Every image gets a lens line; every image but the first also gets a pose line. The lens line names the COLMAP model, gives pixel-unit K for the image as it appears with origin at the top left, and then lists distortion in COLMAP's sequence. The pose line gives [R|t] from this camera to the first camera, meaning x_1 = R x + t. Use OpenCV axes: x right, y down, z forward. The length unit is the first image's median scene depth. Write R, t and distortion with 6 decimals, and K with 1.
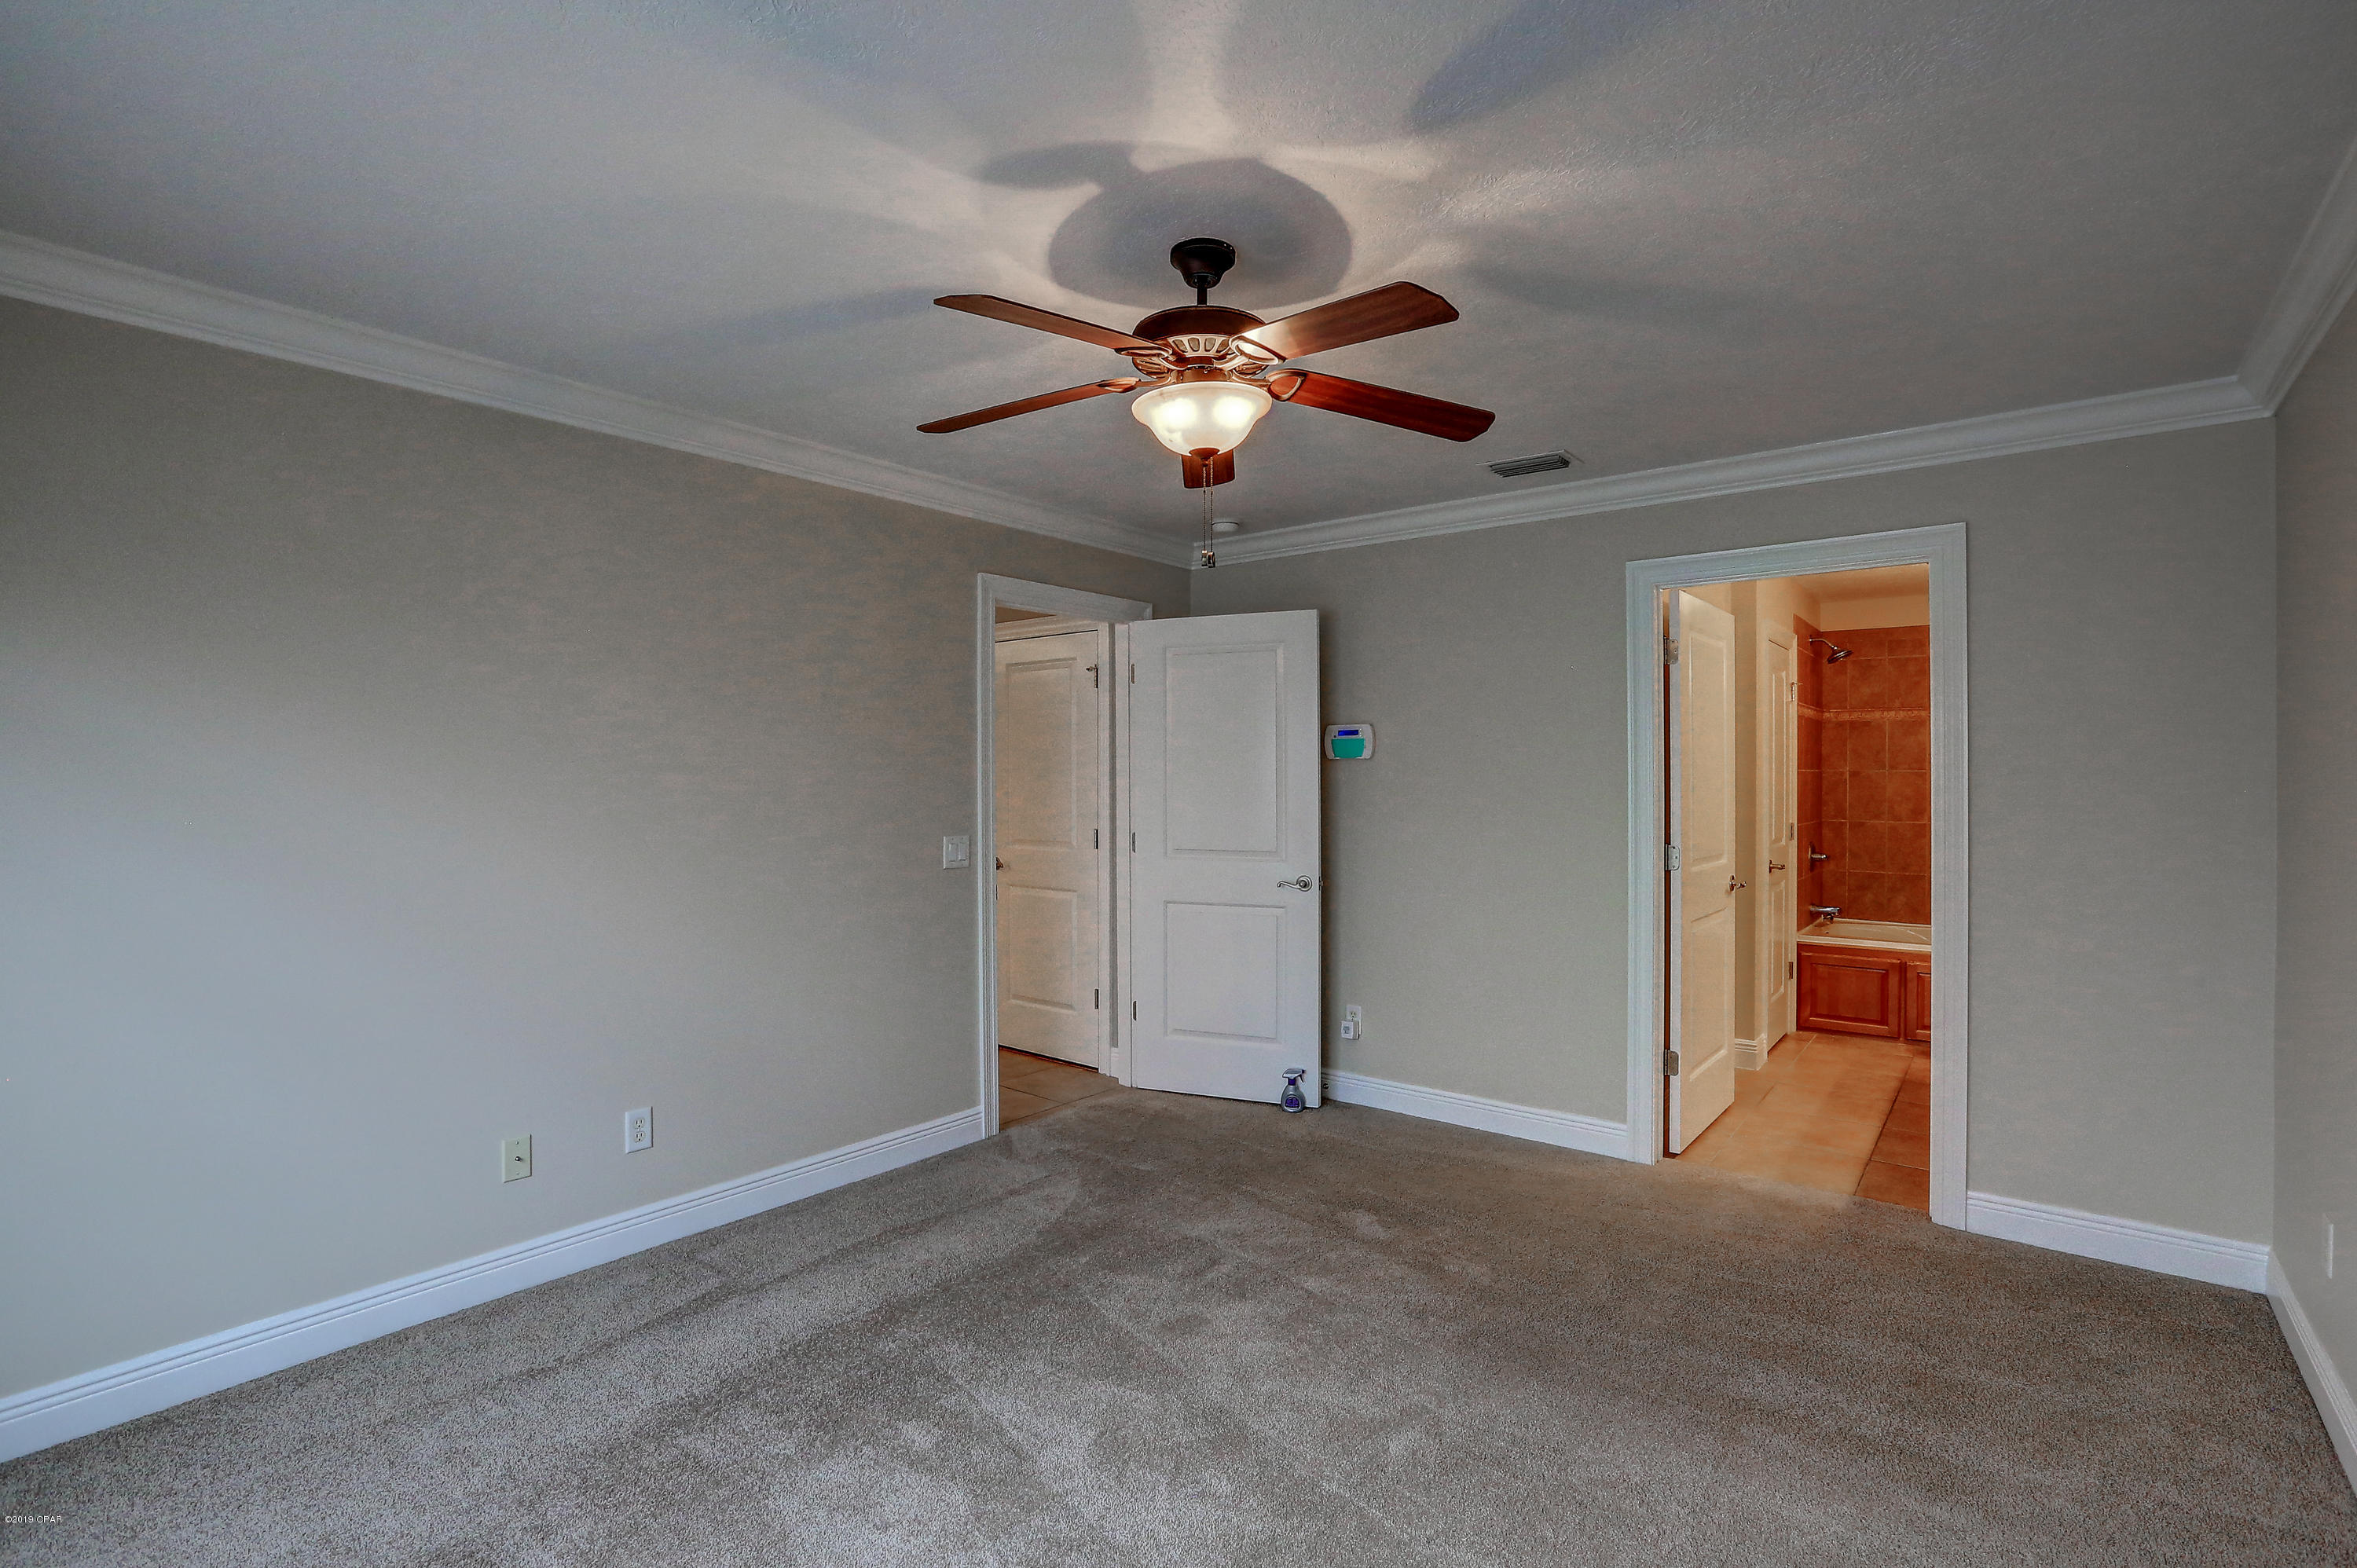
lens RADIAL K [[1071.2, 0, 1174.4], [0, 1071.2, 782.4], [0, 0, 1]] dist [-0.044676, 0.012812]
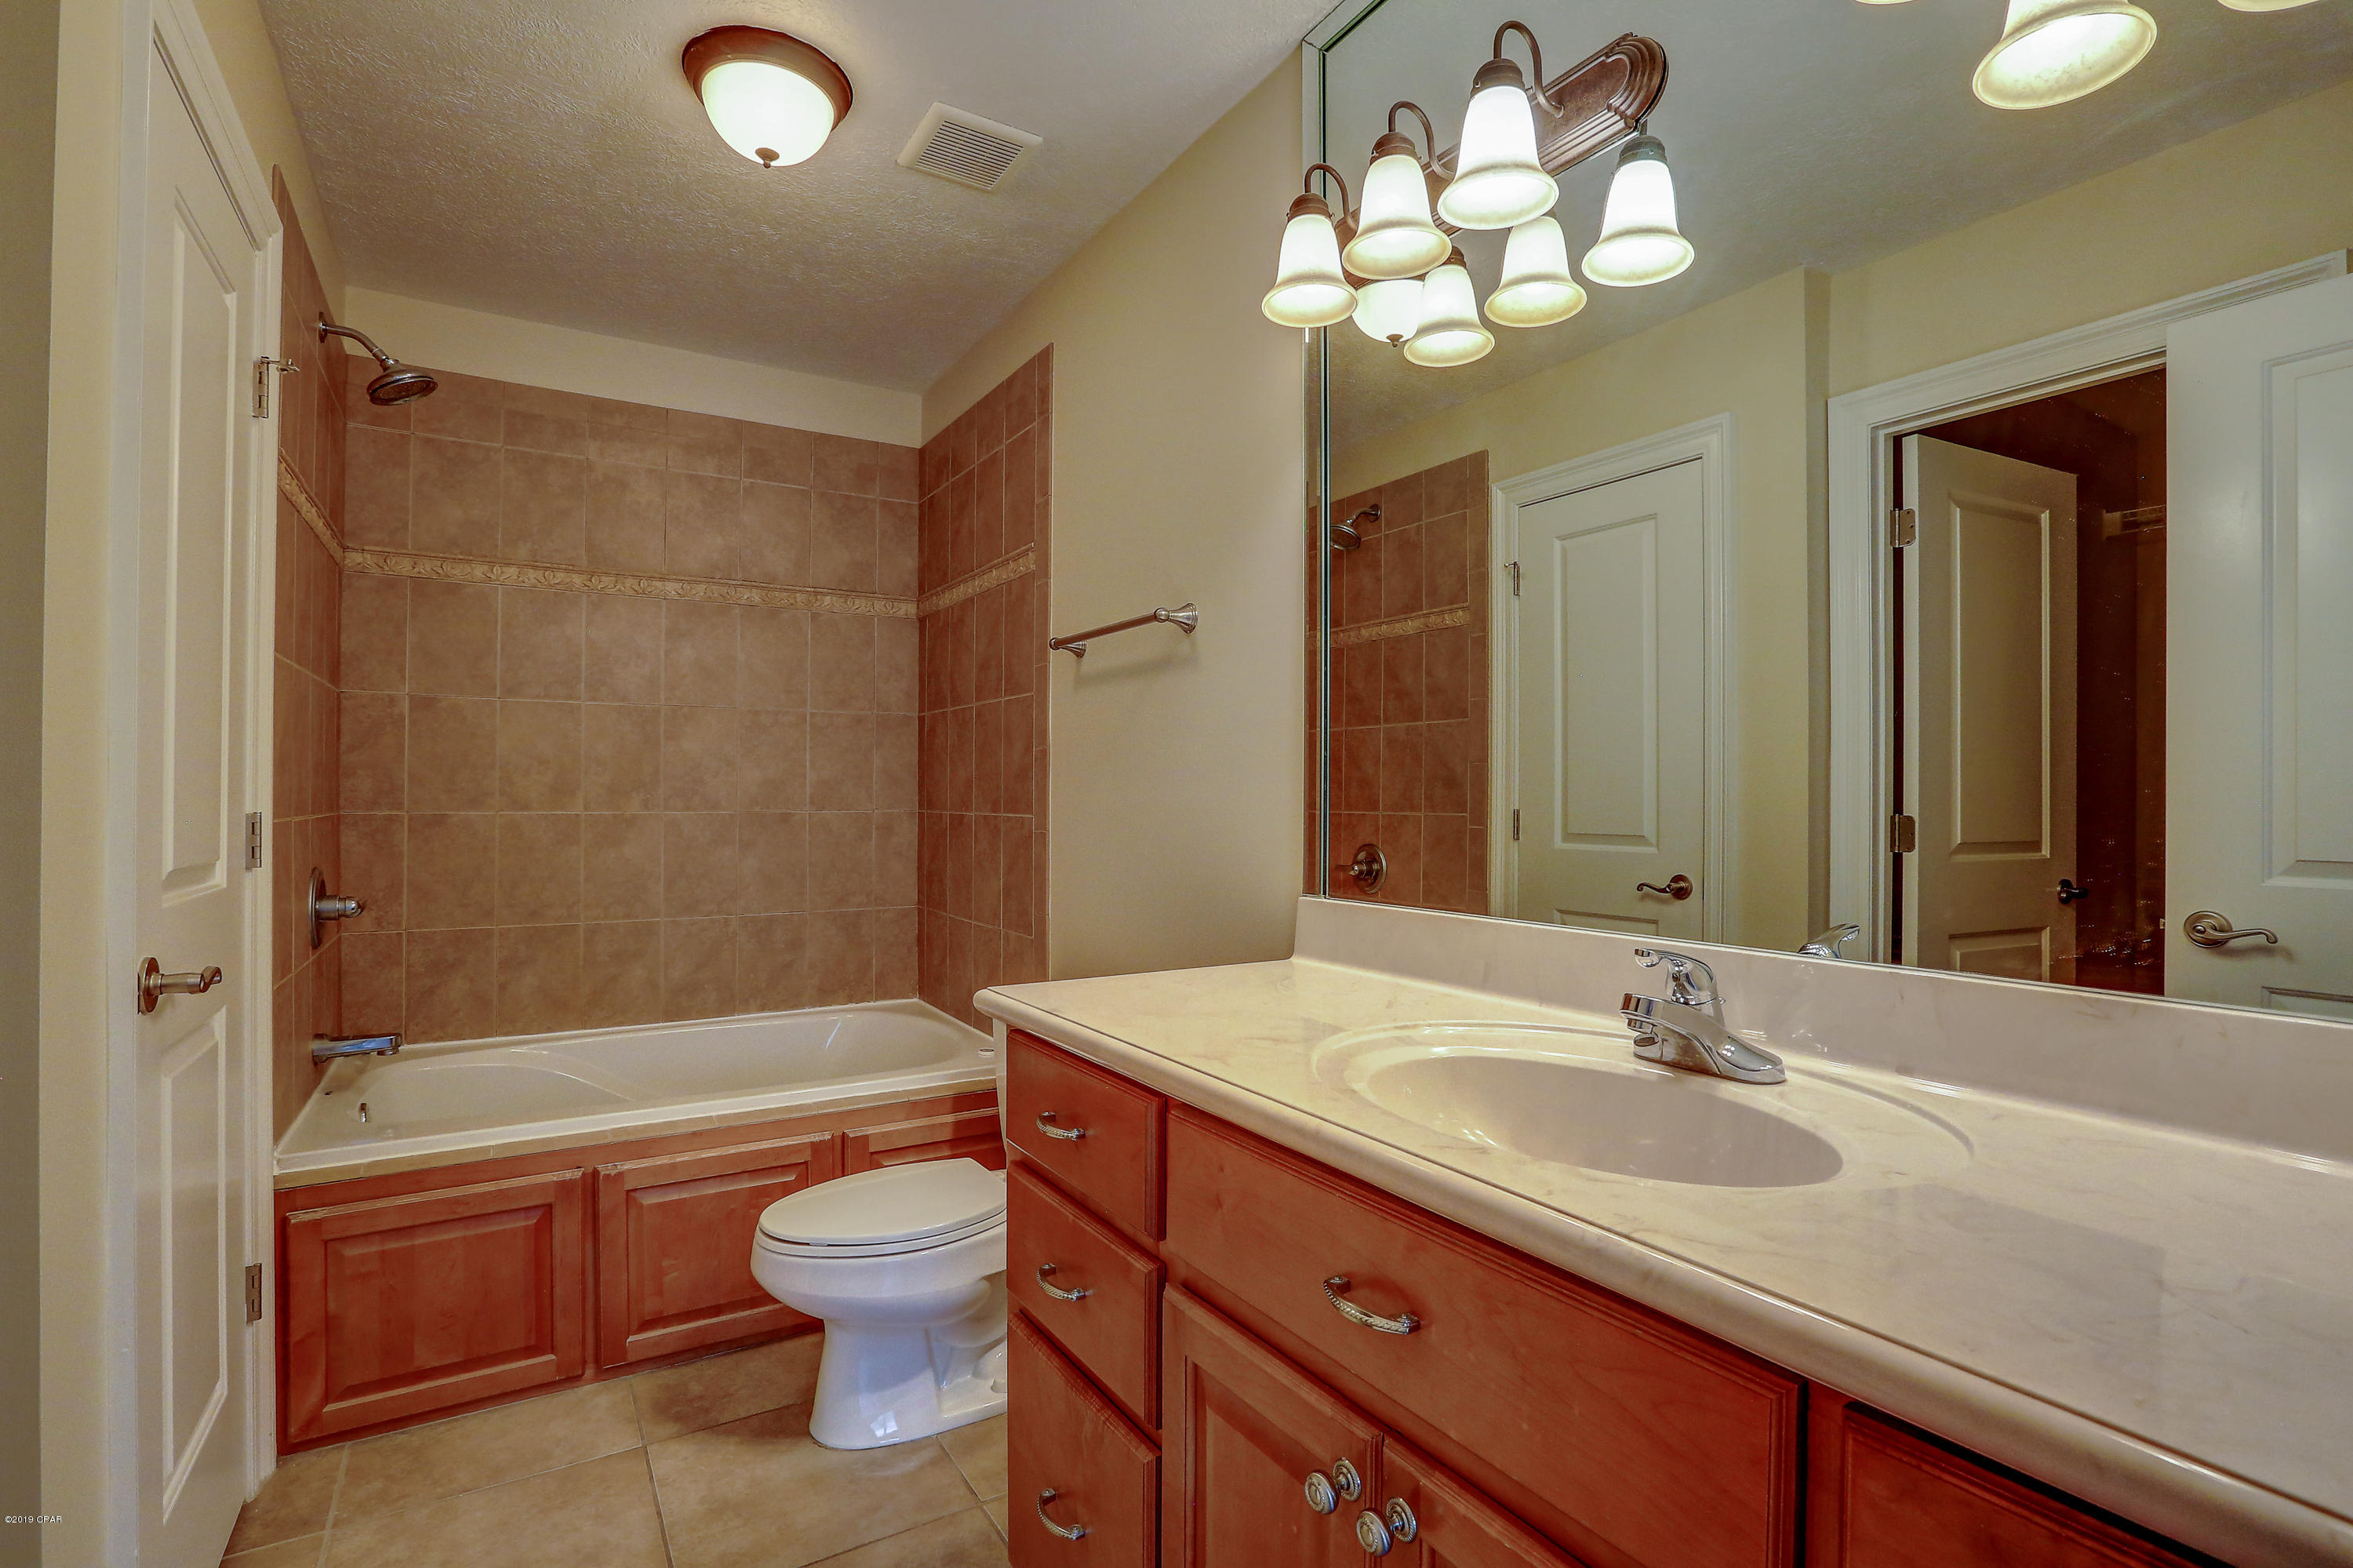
lens RADIAL K [[1069.5, 0, 1172.4], [0, 1069.5, 782.4], [0, 0, 1]] dist [-0.044676, 0.012812]
pose [[0.318608, 0.009527, 0.947839, 0.346637], [0.002135, 0.999940, -0.010769, 0.030041], [-0.947884, 0.005455, 0.318569, 0.588685]]
